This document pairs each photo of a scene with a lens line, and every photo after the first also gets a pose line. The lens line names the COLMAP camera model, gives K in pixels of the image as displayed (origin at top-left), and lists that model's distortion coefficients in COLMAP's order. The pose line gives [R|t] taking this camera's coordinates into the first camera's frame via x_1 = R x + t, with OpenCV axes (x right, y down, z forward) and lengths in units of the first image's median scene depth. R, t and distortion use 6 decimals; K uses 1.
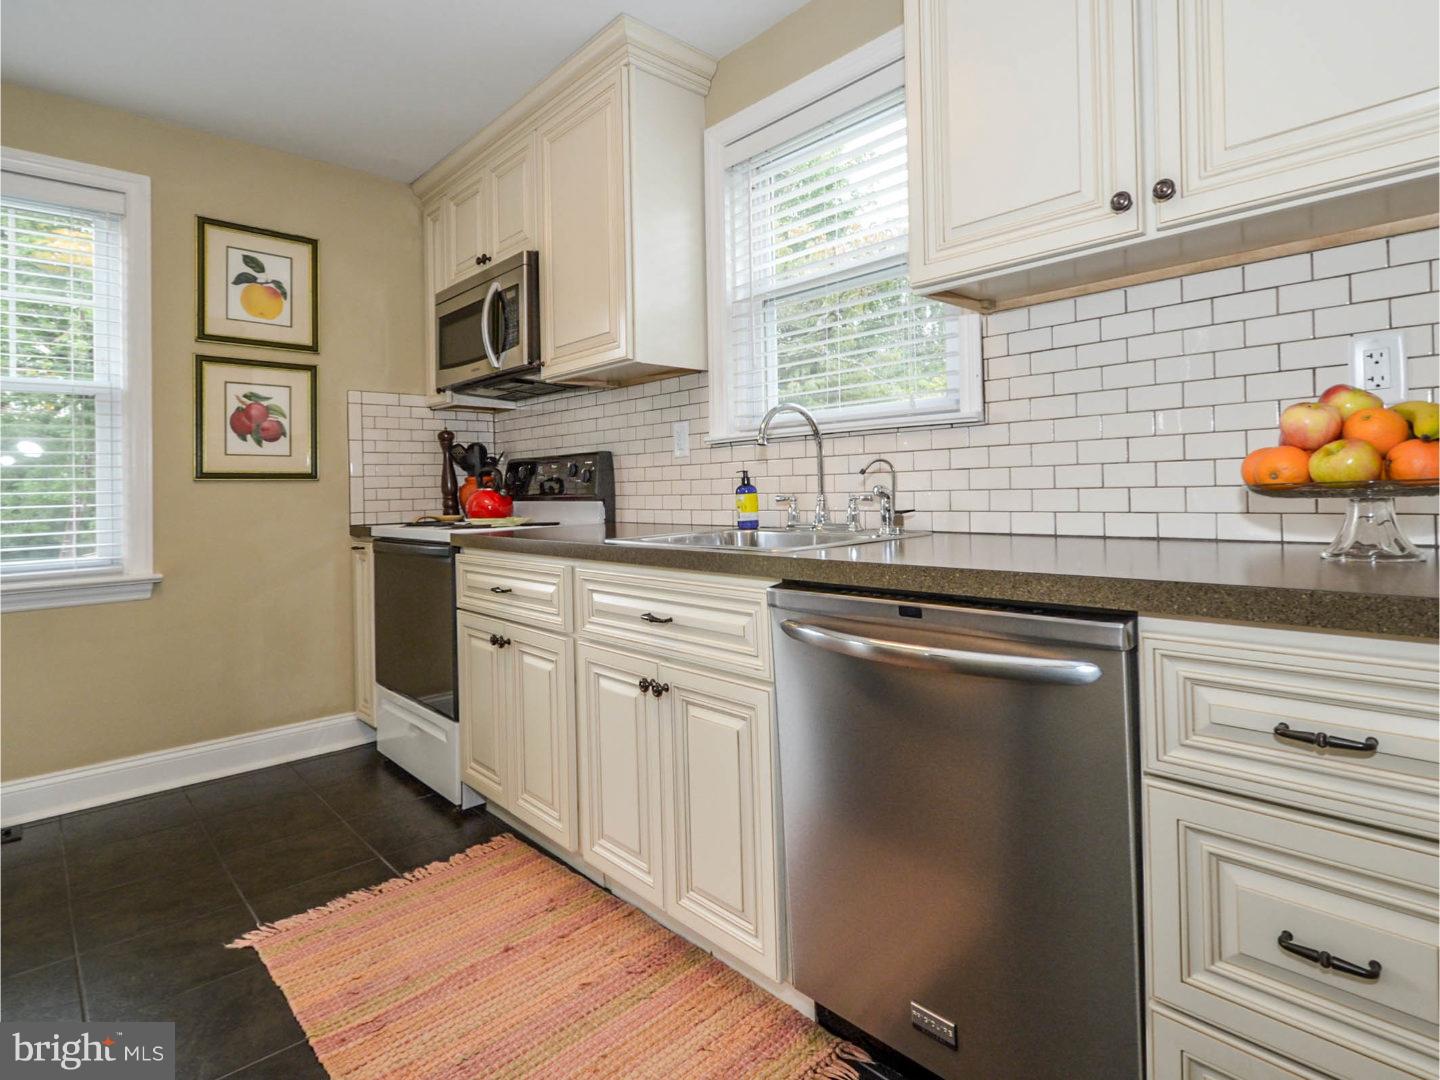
lens RADIAL K [[742.5, 0, 722.6], [0, 742.5, 486.3], [0, 0, 1]] dist [-0.002229, -0.001822]
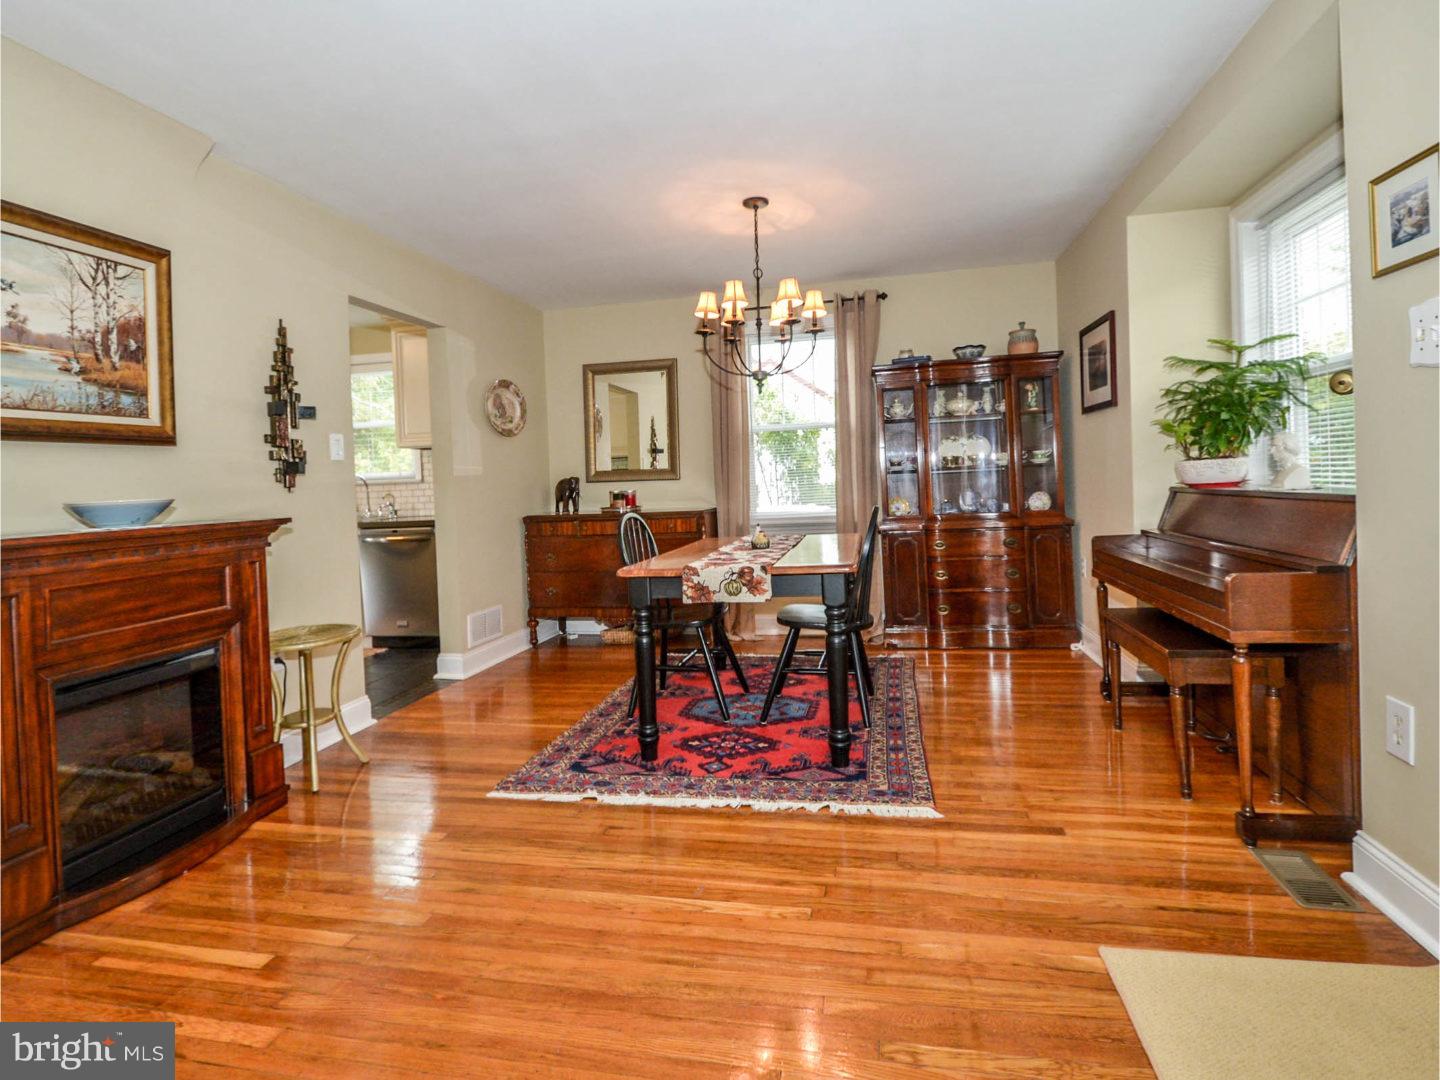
lens RADIAL K [[742.5, 0, 722.6], [0, 742.5, 486.3], [0, 0, 1]] dist [-0.002229, -0.001822]
pose [[0.822344, -0.019198, 0.568666, -0.309346], [0.022031, 0.999755, 0.001893, -0.031586], [-0.568563, 0.010972, 0.822566, -1.784836]]
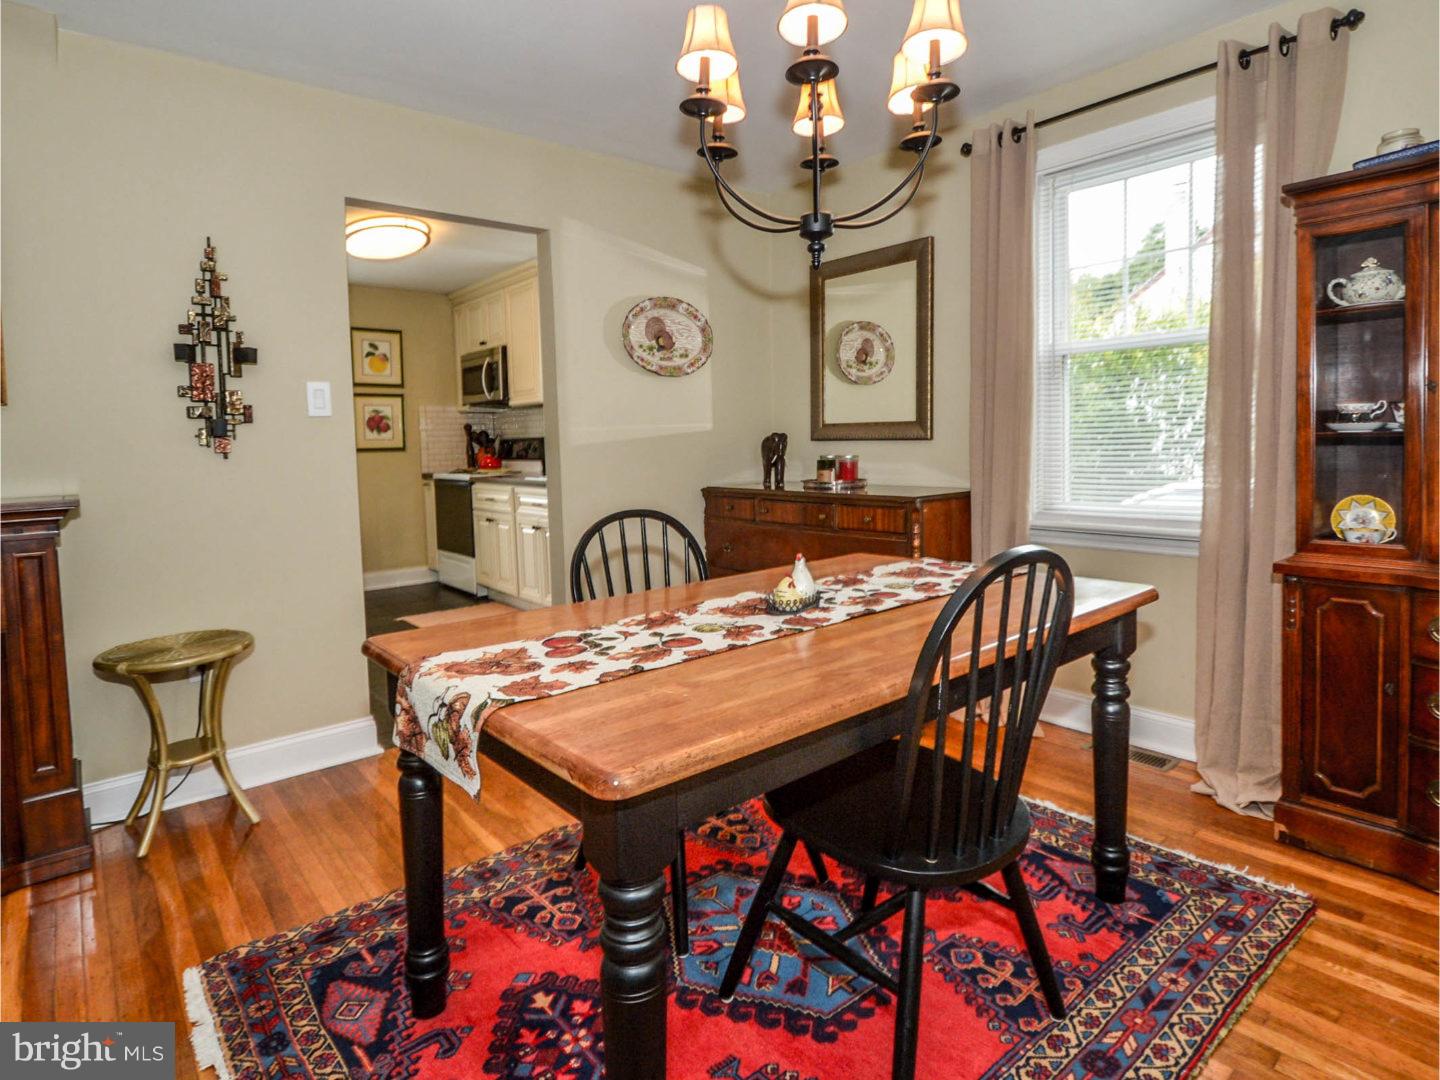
lens RADIAL K [[776.4, 0, 724.5], [0, 776.4, 485.5], [0, 0, 1]] dist [-0.017497, 0.000405]
pose [[0.998609, -0.003167, -0.052638, 0.537118], [0.006774, 0.997629, 0.068493, -0.065969], [0.052297, -0.068755, 0.996262, -1.323999]]
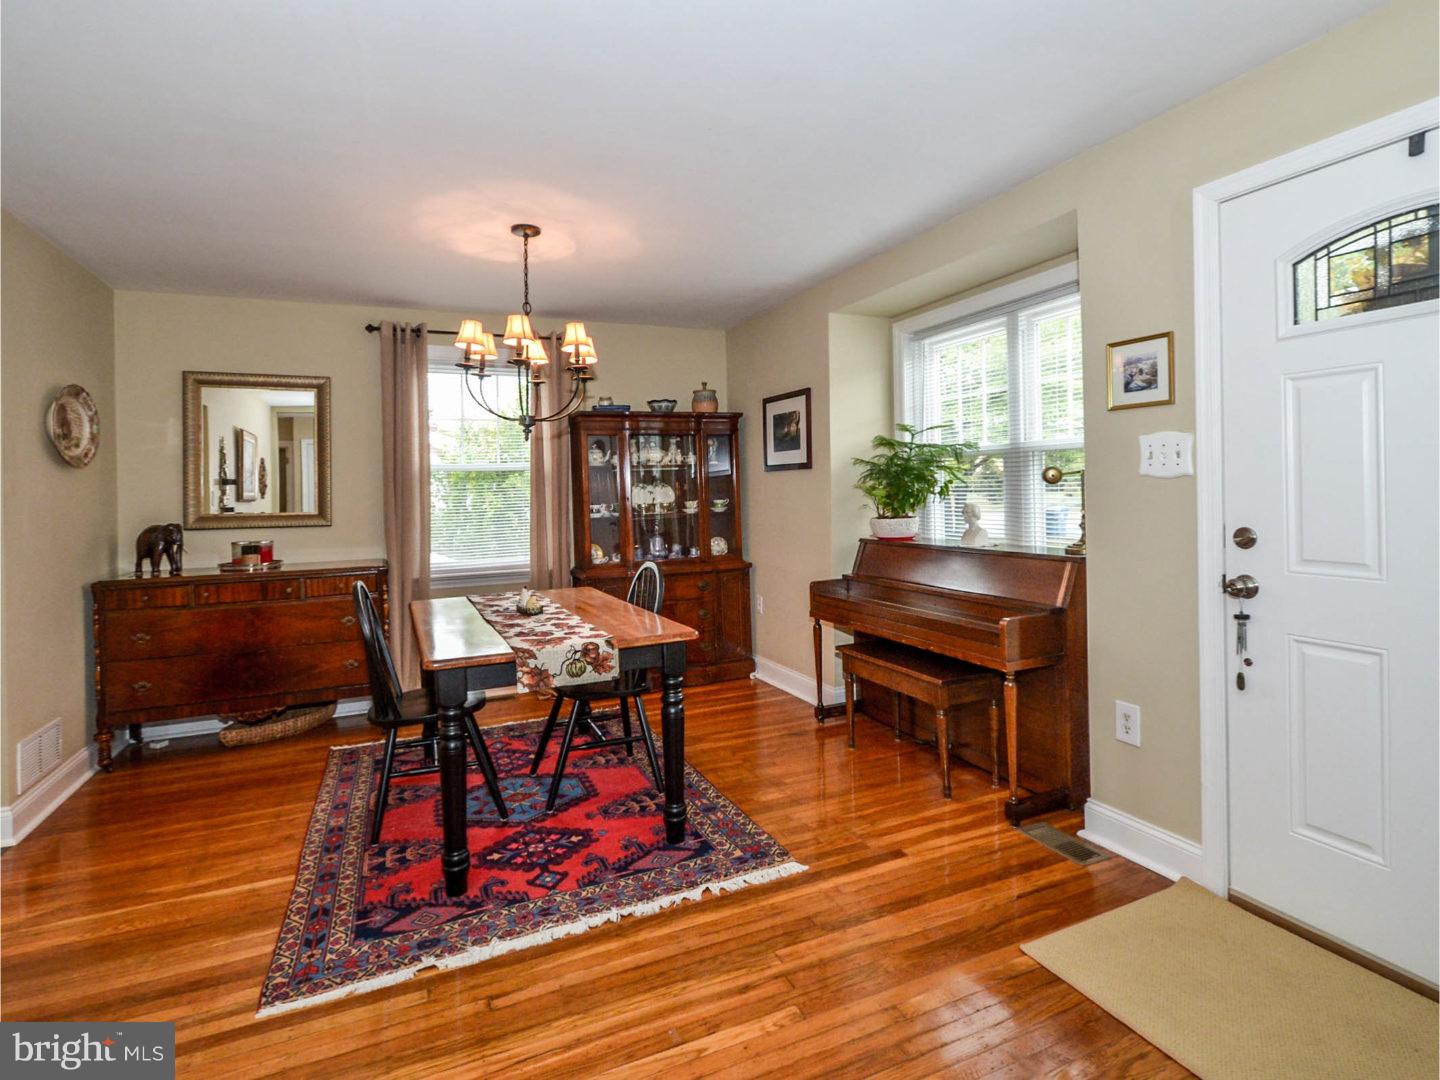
lens RADIAL K [[742.5, 0, 722.6], [0, 742.5, 486.3], [0, 0, 1]] dist [-0.002229, -0.001822]
pose [[0.329989, 0.016135, 0.943847, -0.538312], [0.012320, 0.999695, -0.021398, -0.095564], [-0.943904, 0.018689, 0.329690, -1.387411]]
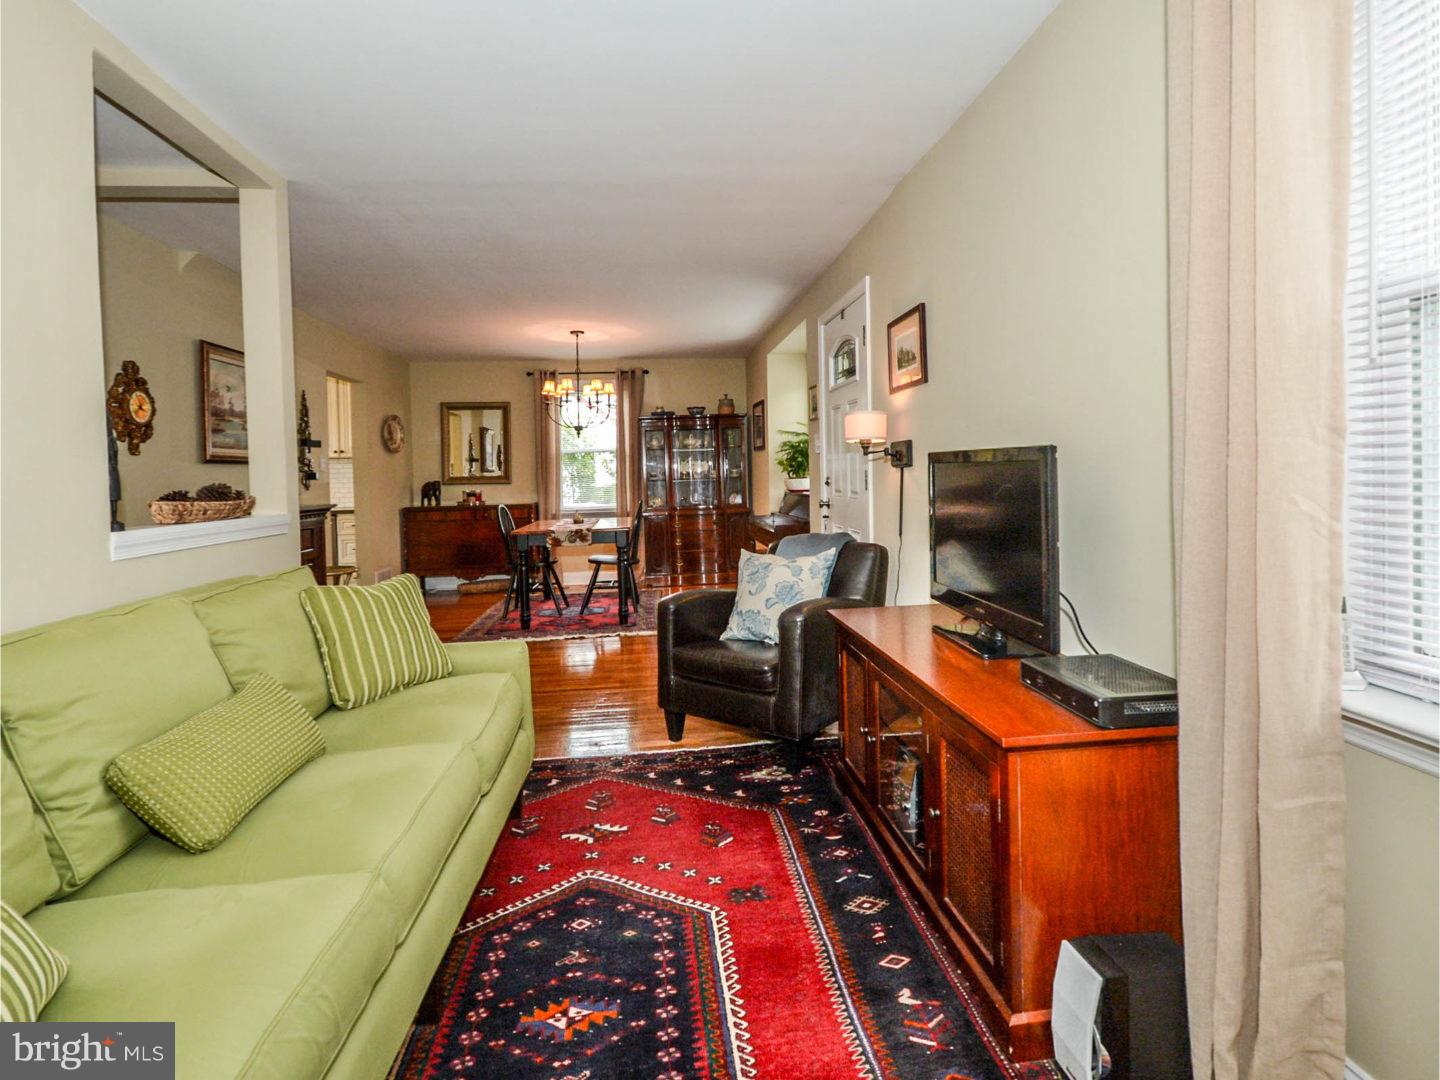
lens RADIAL K [[742.5, 0, 722.6], [0, 742.5, 486.3], [0, 0, 1]] dist [-0.002229, -0.001822]
pose [[0.604650, -0.010801, 0.796418, -1.200836], [0.010190, 0.999931, 0.005825, -0.047238], [-0.796426, 0.004594, 0.604719, -2.620912]]
